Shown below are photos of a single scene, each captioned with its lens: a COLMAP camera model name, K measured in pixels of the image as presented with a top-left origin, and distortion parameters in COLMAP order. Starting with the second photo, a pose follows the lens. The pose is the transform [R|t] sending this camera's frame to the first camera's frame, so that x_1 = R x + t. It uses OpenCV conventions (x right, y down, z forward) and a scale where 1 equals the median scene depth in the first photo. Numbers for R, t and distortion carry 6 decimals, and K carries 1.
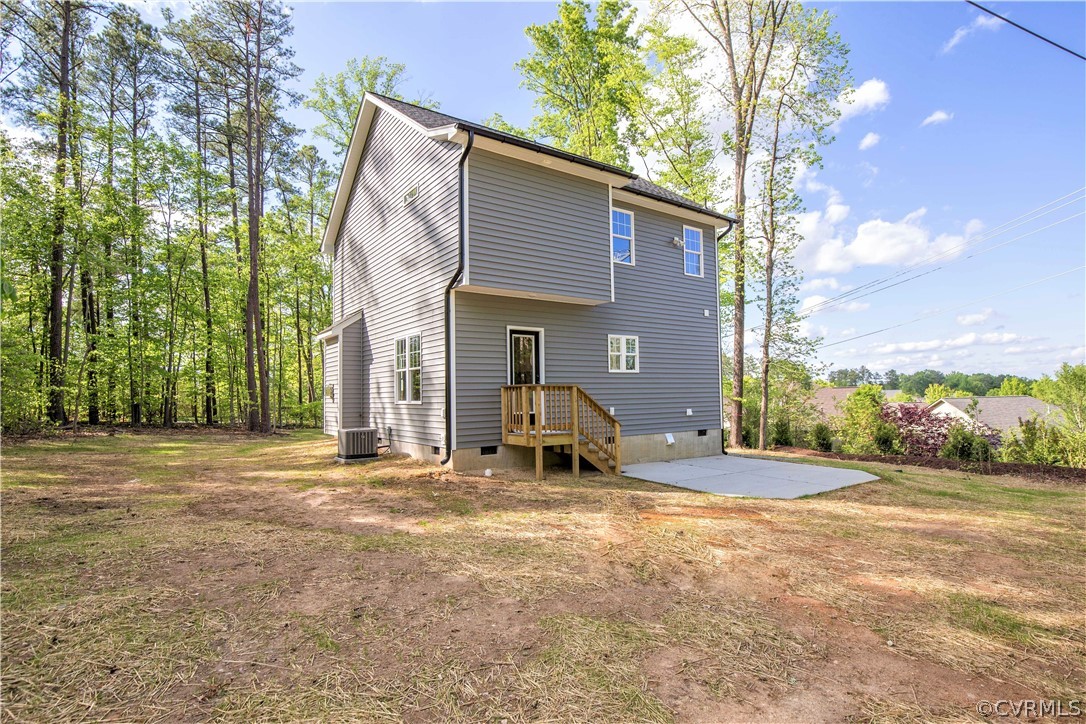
lens RADIAL K [[558.1, 0, 552.9], [0, 558.1, 363.4], [0, 0, 1]] dist [-0.019089, 0.000241]
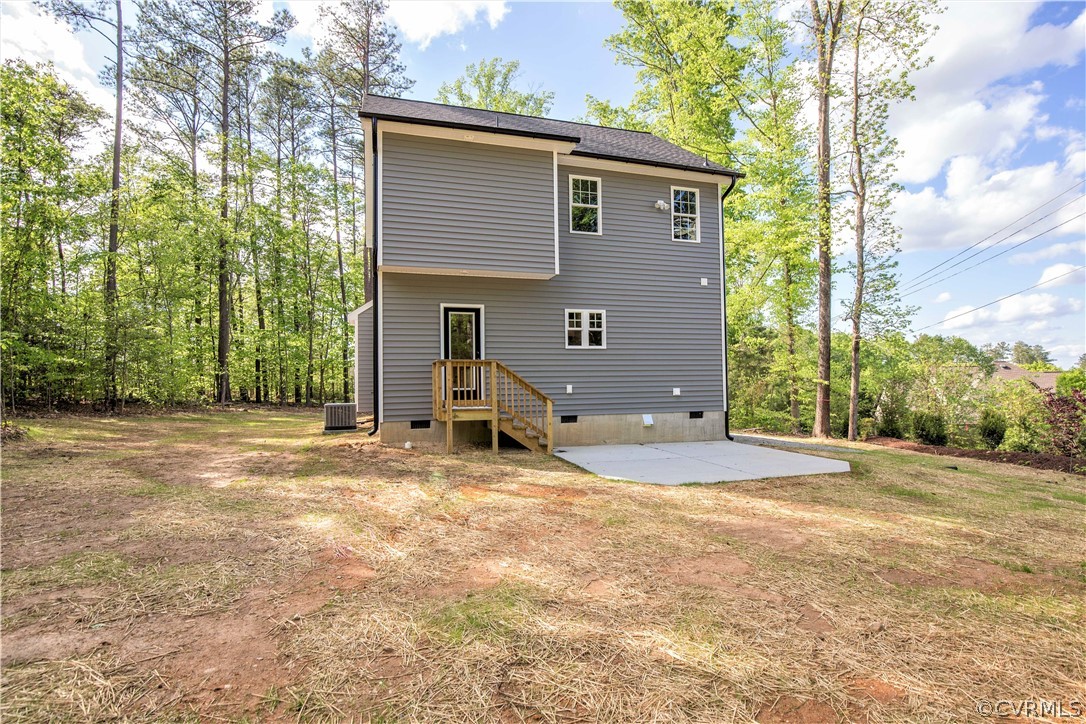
lens RADIAL K [[558.1, 0, 548.2], [0, 558.1, 364.6], [0, 0, 1]] dist [-0.019089, 0.000241]
pose [[0.949829, -0.009501, -0.312624, 0.359209], [0.016679, 0.999655, 0.020294, 0.022768], [0.312324, -0.024490, 0.949660, 0.076331]]
